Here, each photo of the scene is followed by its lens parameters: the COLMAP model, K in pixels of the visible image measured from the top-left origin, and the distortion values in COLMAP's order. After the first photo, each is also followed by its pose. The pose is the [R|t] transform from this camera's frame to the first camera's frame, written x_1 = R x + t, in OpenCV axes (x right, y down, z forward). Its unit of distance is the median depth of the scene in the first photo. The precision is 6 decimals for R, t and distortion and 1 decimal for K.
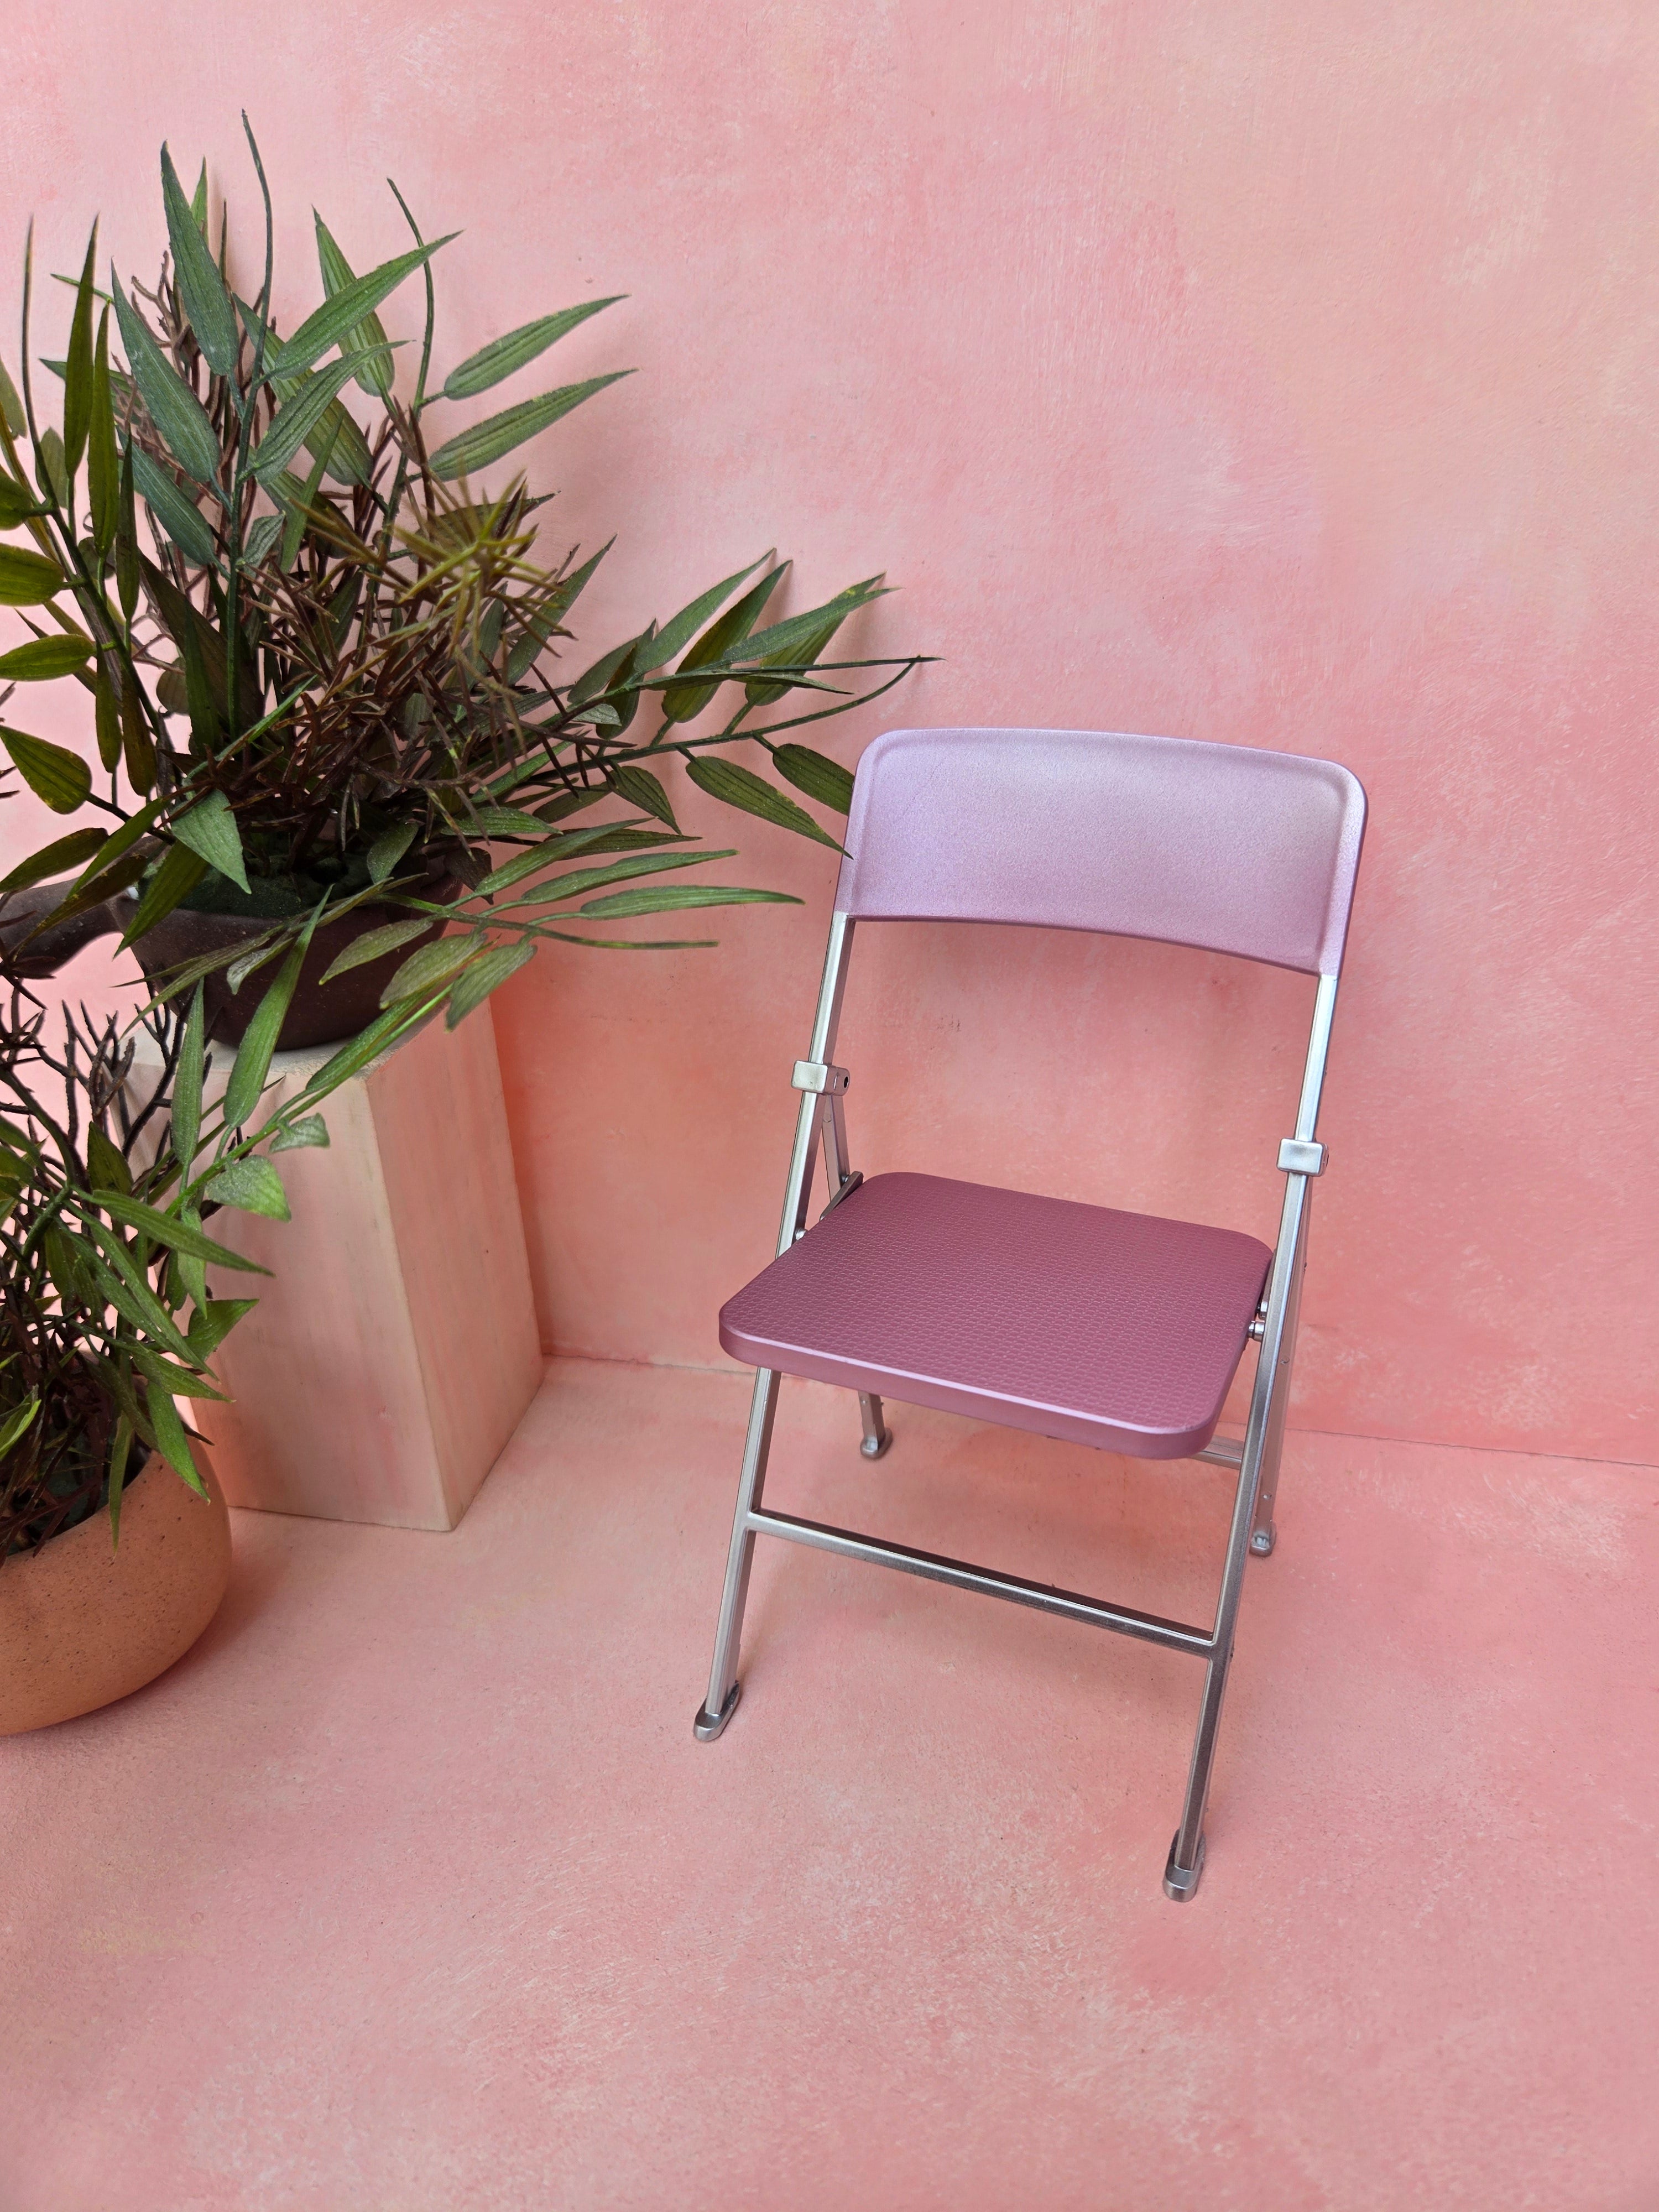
lens RADIAL K [[1428.2, 0, 859.9], [0, 1428.2, 1101.6], [0, 0, 1]] dist [0.038536, -0.042269]
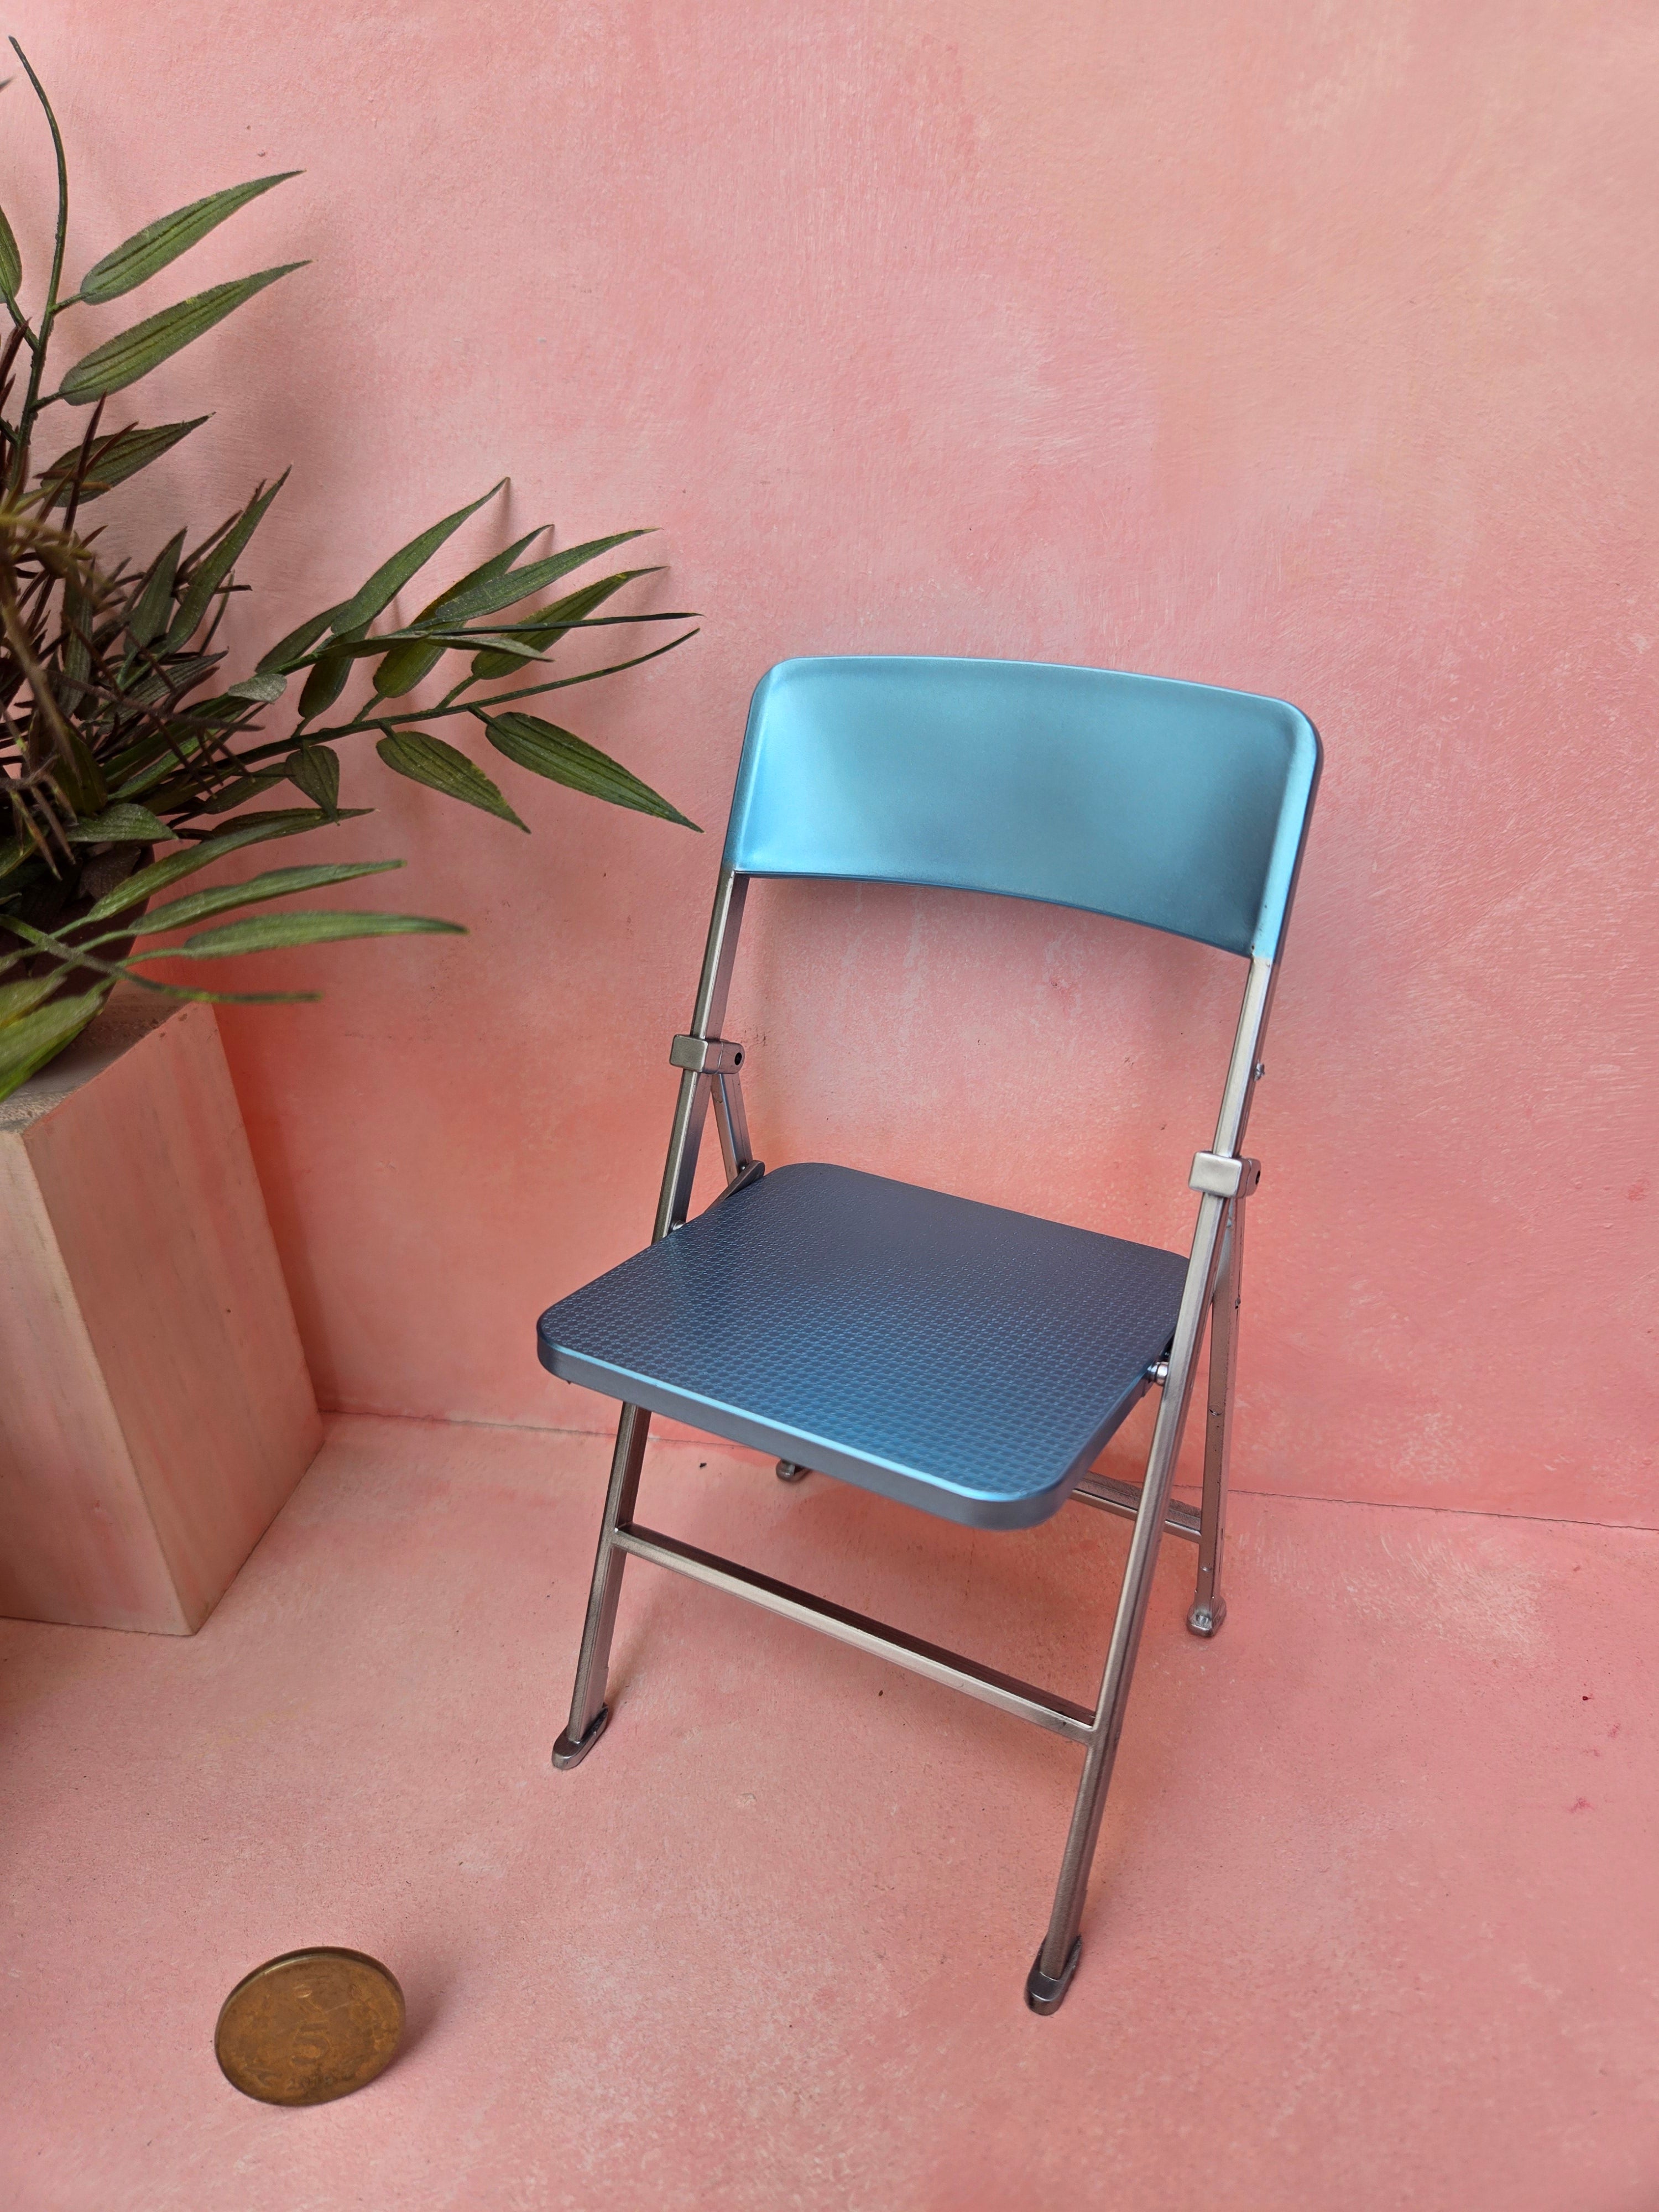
lens RADIAL K [[1441.6, 0, 822.4], [0, 1441.6, 1100.5], [0, 0, 1]] dist [0.039084, -0.045364]
pose [[0.999727, -0.022916, 0.004629, 0.124084], [0.022762, 0.999262, 0.030931, -0.052790], [-0.005334, -0.030817, 0.999511, 0.165063]]
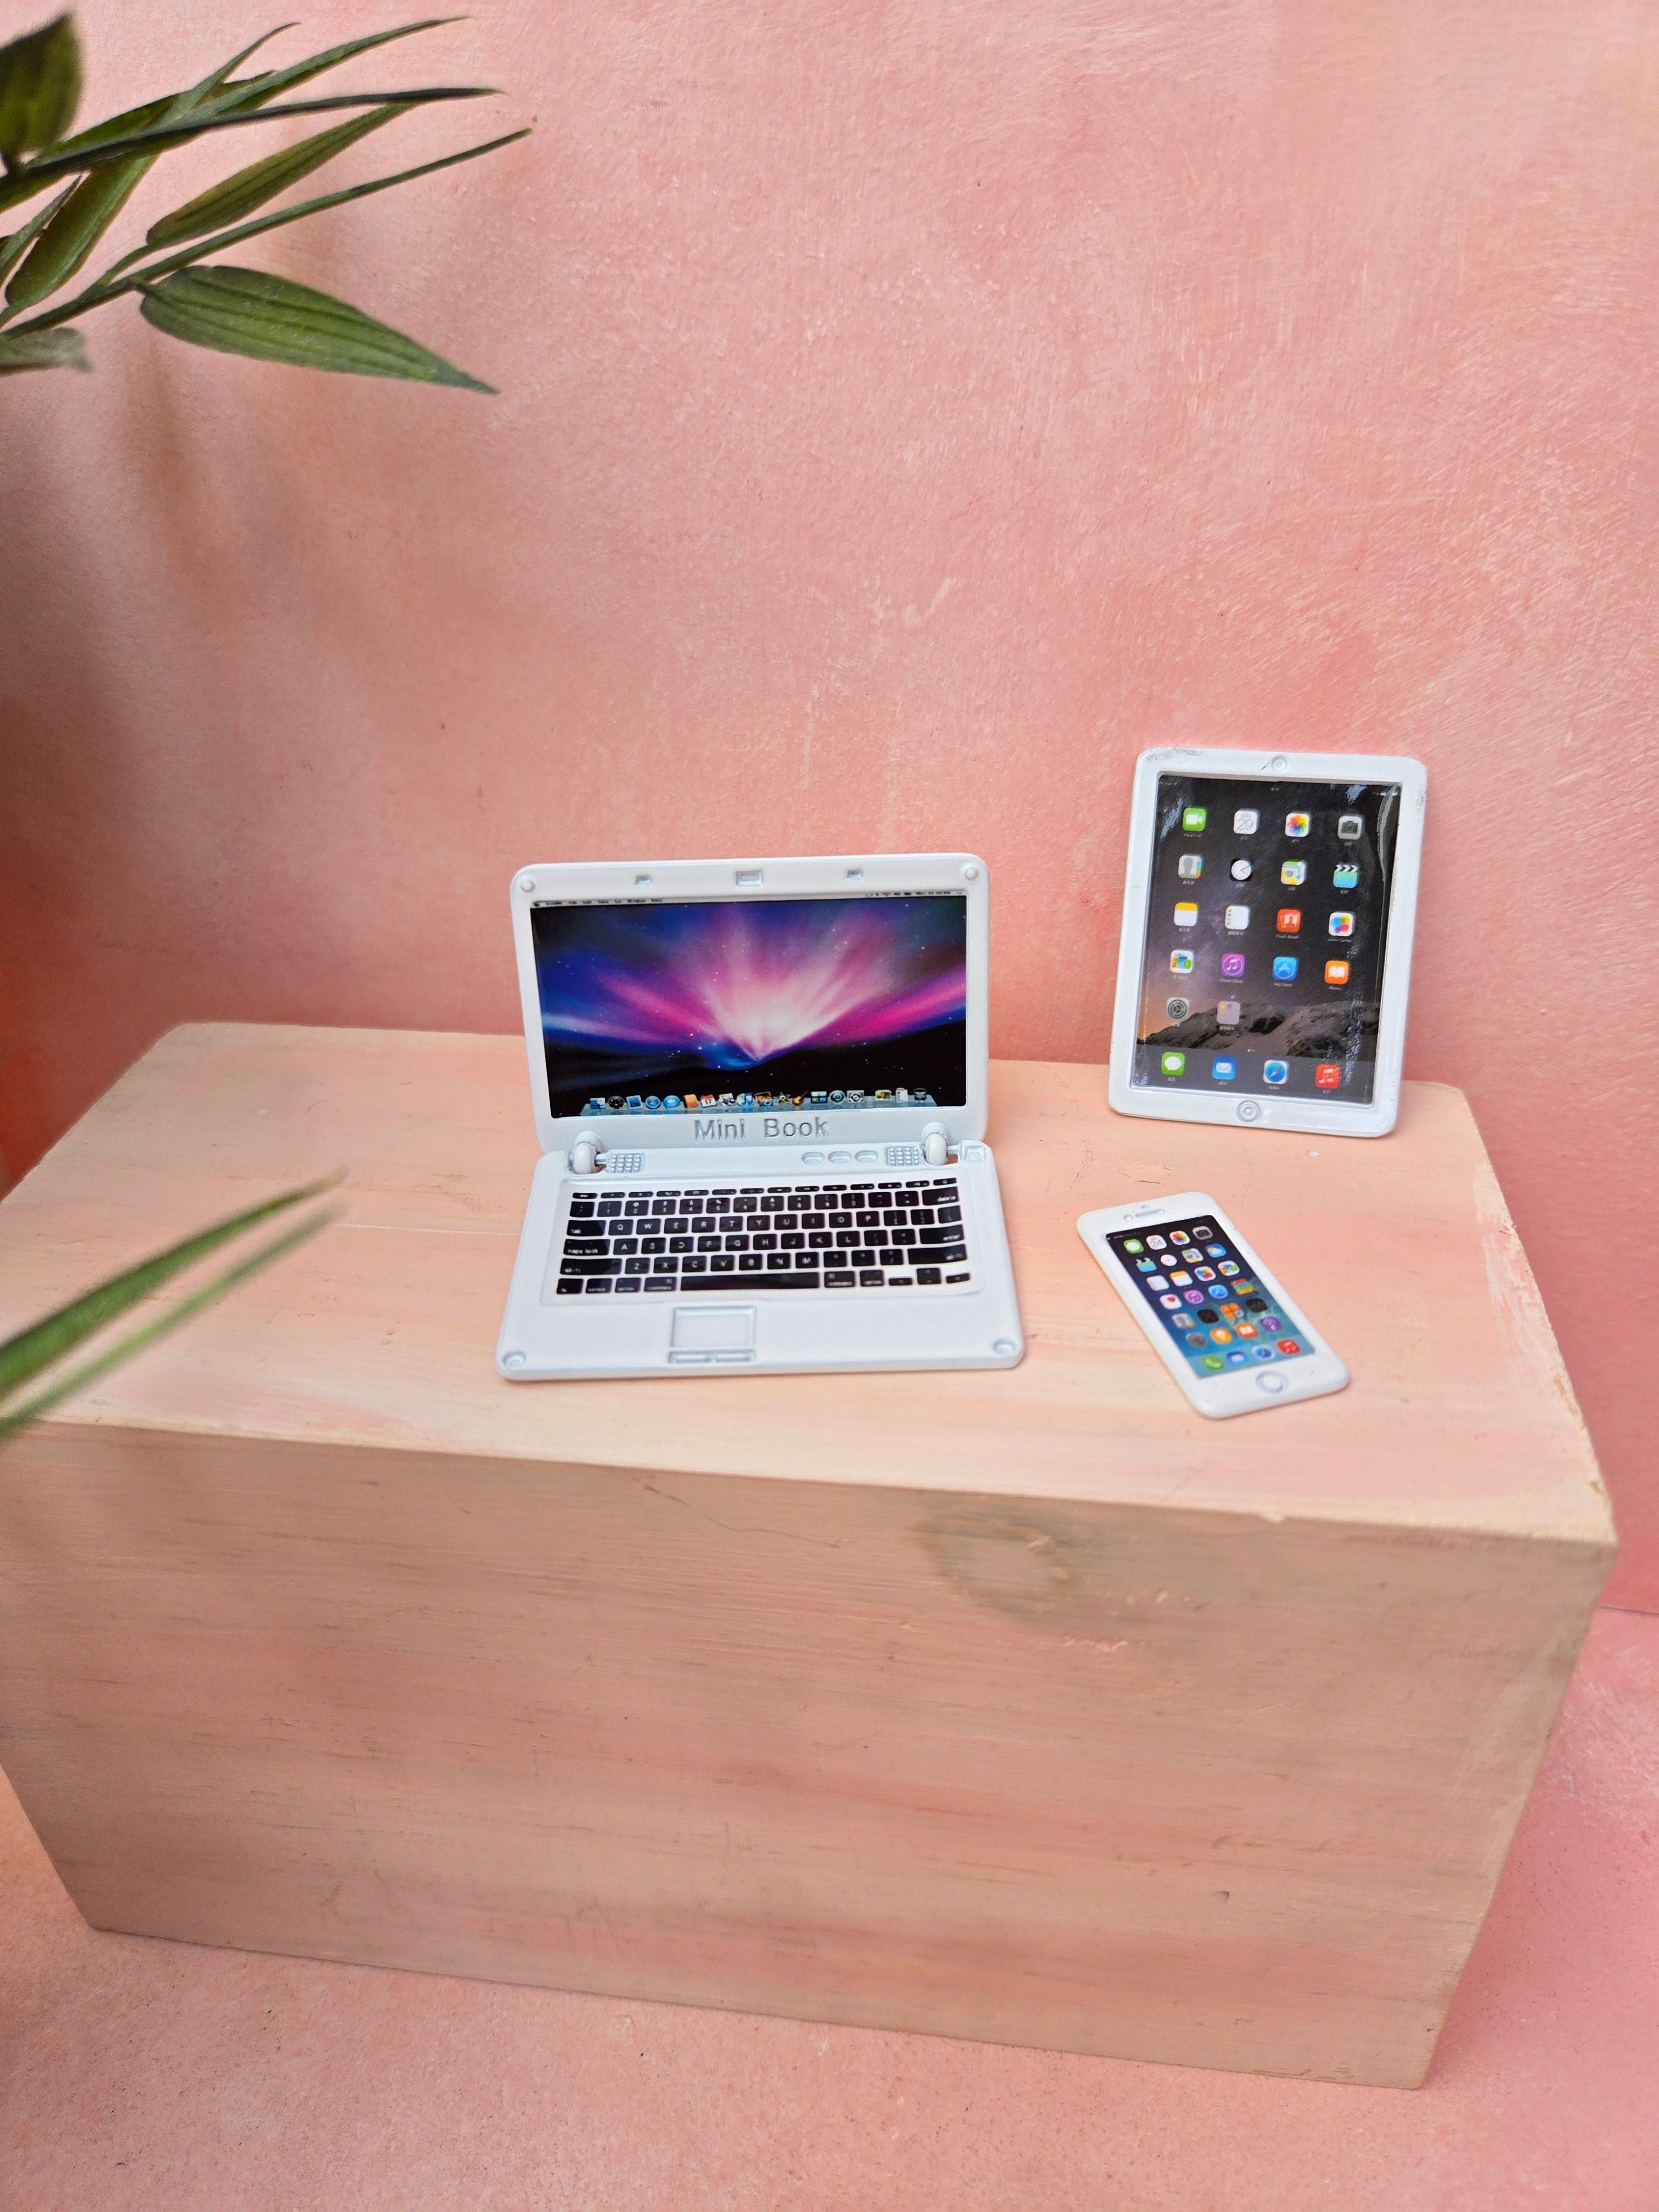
lens RADIAL K [[1482.5, 0, 835.8], [0, 1482.5, 1104.6], [0, 0, 1]] dist [-0.003806, -0.011048]
pose [[0.999977, -0.002316, 0.006367, 0.167670], [0.001576, 0.993498, 0.113839, -0.082856], [-0.006589, -0.113827, 0.993479, 0.456719]]
